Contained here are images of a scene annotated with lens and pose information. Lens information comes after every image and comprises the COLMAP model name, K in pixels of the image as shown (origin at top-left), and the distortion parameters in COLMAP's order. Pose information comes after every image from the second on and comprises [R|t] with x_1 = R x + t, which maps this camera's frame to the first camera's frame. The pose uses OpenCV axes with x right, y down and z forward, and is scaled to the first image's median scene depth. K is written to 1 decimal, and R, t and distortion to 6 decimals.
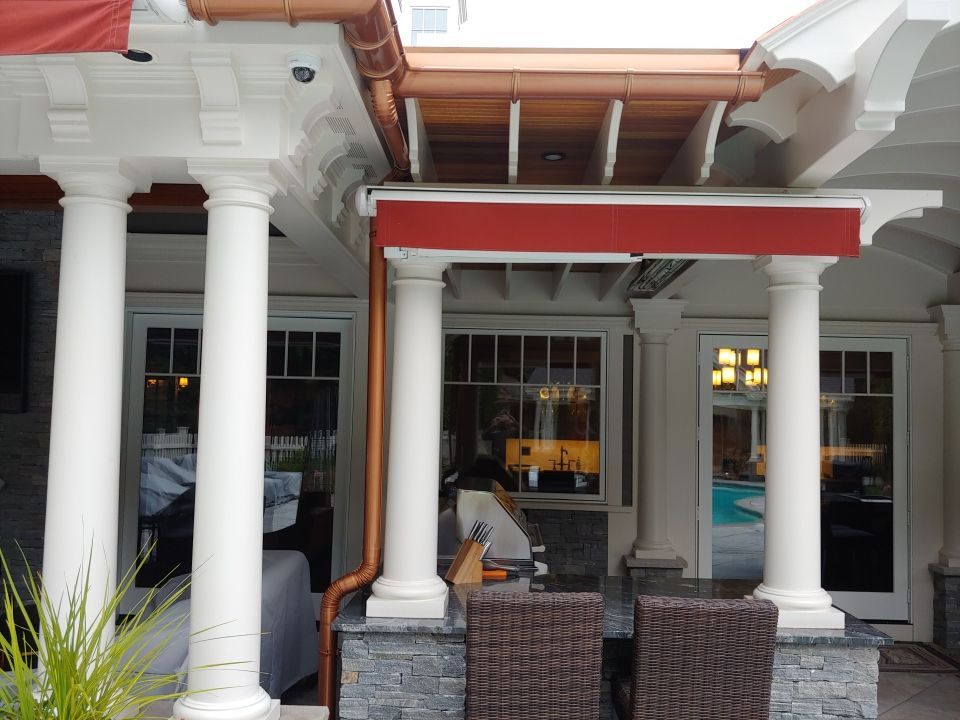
lens RADIAL K [[835.4, 0, 480.0], [0, 835.4, 360.0], [0, 0, 1]] dist [0.008358, -0.003378]
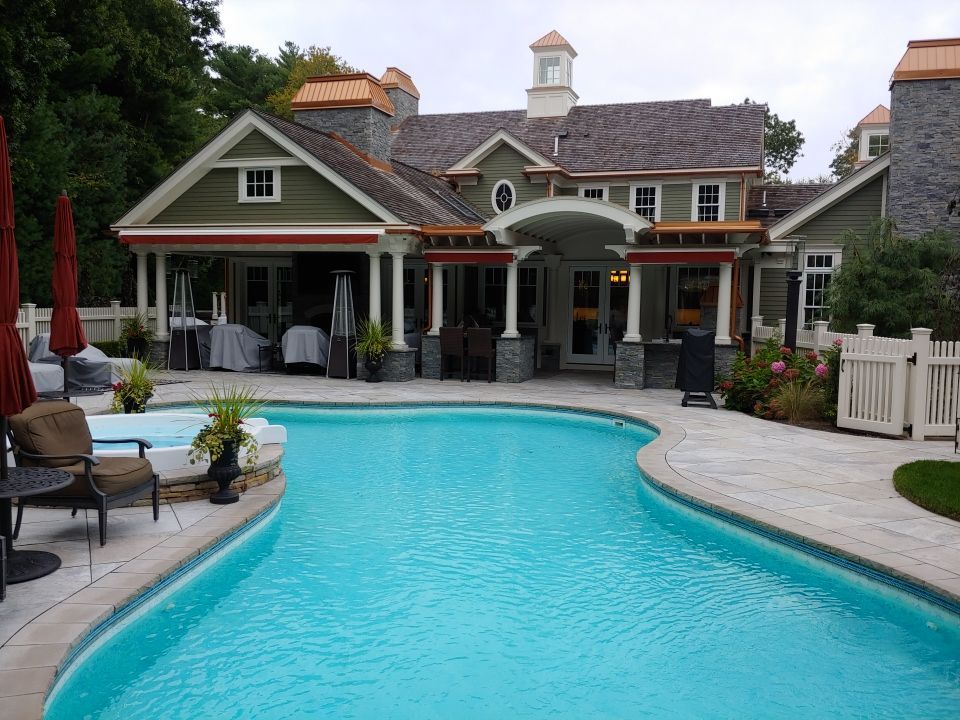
lens RADIAL K [[835.4, 0, 480.0], [0, 835.4, 360.0], [0, 0, 1]] dist [0.008358, -0.003378]
pose [[0.962056, 0.015398, -0.272417, 0.745934], [0.021390, 0.991078, 0.131558, -0.094276], [0.272013, -0.132393, 0.953143, -1.797366]]
